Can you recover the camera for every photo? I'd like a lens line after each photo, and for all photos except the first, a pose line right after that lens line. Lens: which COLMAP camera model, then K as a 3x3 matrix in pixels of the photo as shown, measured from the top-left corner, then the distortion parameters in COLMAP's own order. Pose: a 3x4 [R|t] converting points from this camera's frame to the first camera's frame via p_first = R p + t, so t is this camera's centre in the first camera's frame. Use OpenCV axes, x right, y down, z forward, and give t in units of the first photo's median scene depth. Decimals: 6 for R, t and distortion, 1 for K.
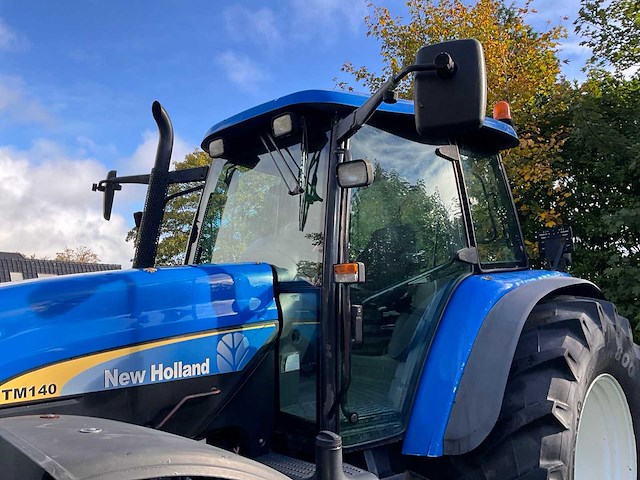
lens RADIAL K [[523.8, 0, 320.0], [0, 523.8, 240.0], [0, 0, 1]] dist [0.108443, -0.214466]
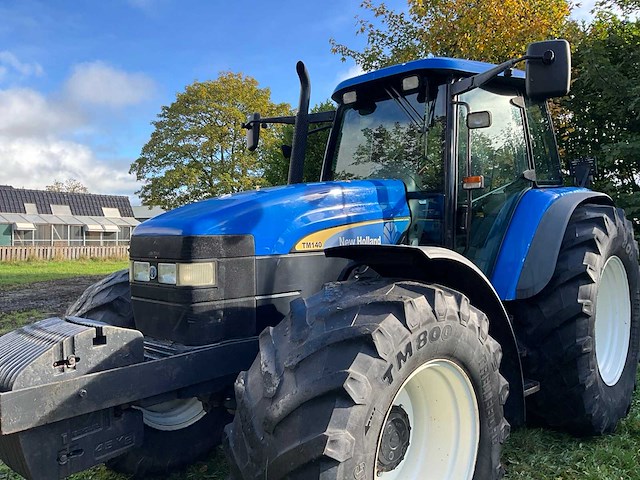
lens RADIAL K [[523.8, 0, 320.0], [0, 523.8, 240.0], [0, 0, 1]] dist [0.108443, -0.214466]
pose [[0.999740, 0.000814, 0.022798, -0.327085], [-0.003619, 0.992367, 0.123269, 0.028371], [-0.022524, -0.123320, 0.992111, -0.455770]]
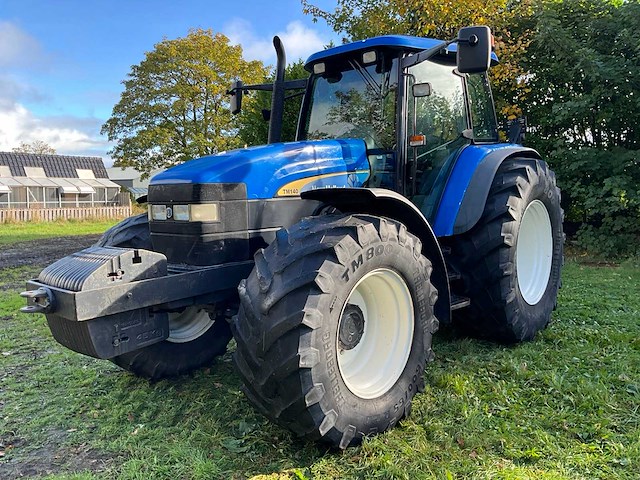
lens RADIAL K [[523.8, 0, 320.0], [0, 523.8, 240.0], [0, 0, 1]] dist [0.108443, -0.214466]
pose [[0.997458, -0.018758, 0.068737, -0.338410], [0.004825, 0.980289, 0.197509, 0.024473], [-0.071087, -0.196675, 0.977888, -0.759838]]
